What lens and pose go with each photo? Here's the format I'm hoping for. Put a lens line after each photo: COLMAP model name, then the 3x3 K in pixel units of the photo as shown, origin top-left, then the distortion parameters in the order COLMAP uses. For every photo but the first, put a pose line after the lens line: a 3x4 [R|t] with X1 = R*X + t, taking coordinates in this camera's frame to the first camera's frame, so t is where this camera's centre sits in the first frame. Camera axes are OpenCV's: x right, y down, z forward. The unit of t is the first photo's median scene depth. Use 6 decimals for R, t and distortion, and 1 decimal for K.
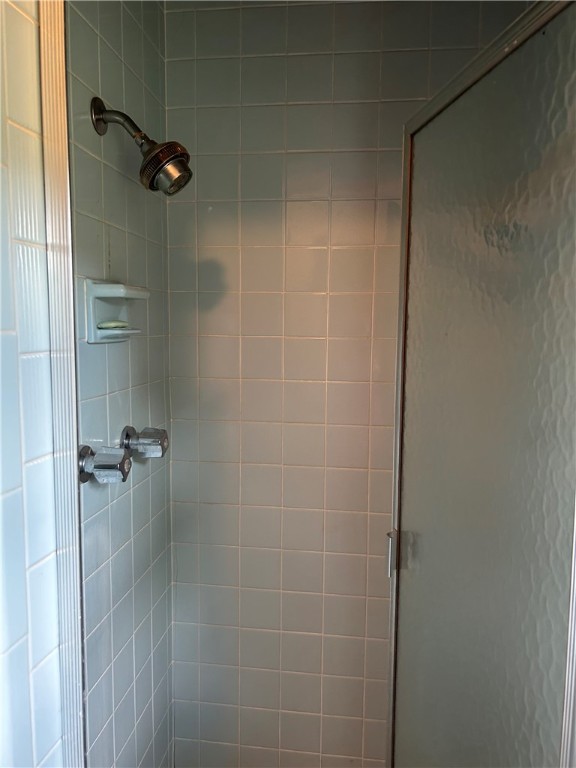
lens RADIAL K [[578.4, 0, 288.7], [0, 578.4, 385.2], [0, 0, 1]] dist [0.042491, -0.049294]
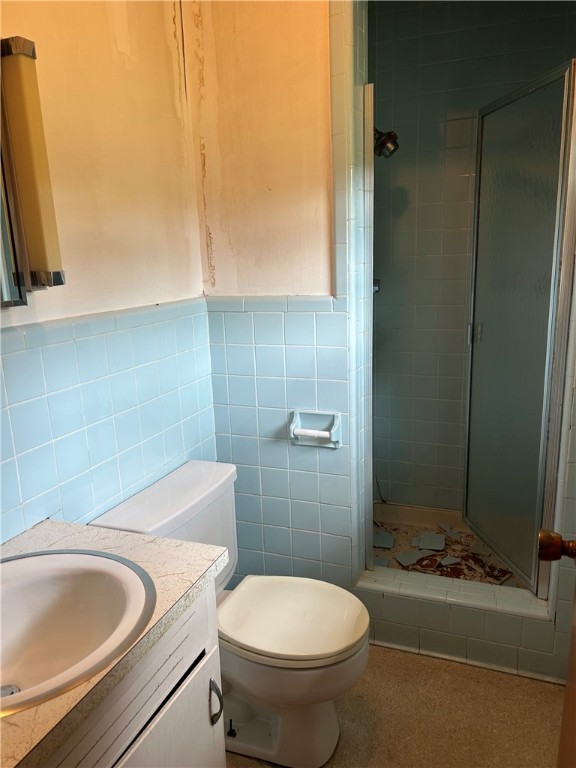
lens RADIAL K [[578.4, 0, 290.8], [0, 578.4, 384.5], [0, 0, 1]] dist [0.042491, -0.049294]
pose [[0.971056, 0.011655, -0.238569, -0.035141], [0.019850, 0.991416, 0.129232, 0.211795], [0.238027, -0.130227, 0.962488, -1.246409]]
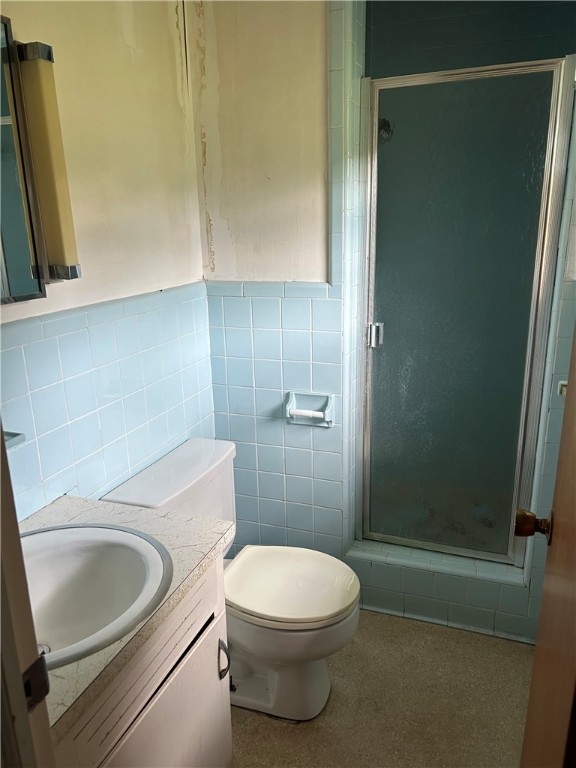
lens RADIAL K [[578.4, 0, 286.5], [0, 578.4, 386.0], [0, 0, 1]] dist [0.042491, -0.049294]
pose [[0.974974, 0.030978, -0.220148, -0.048266], [0.010181, 0.982984, 0.183406, 0.158471], [0.222084, -0.181058, 0.958069, -1.337753]]
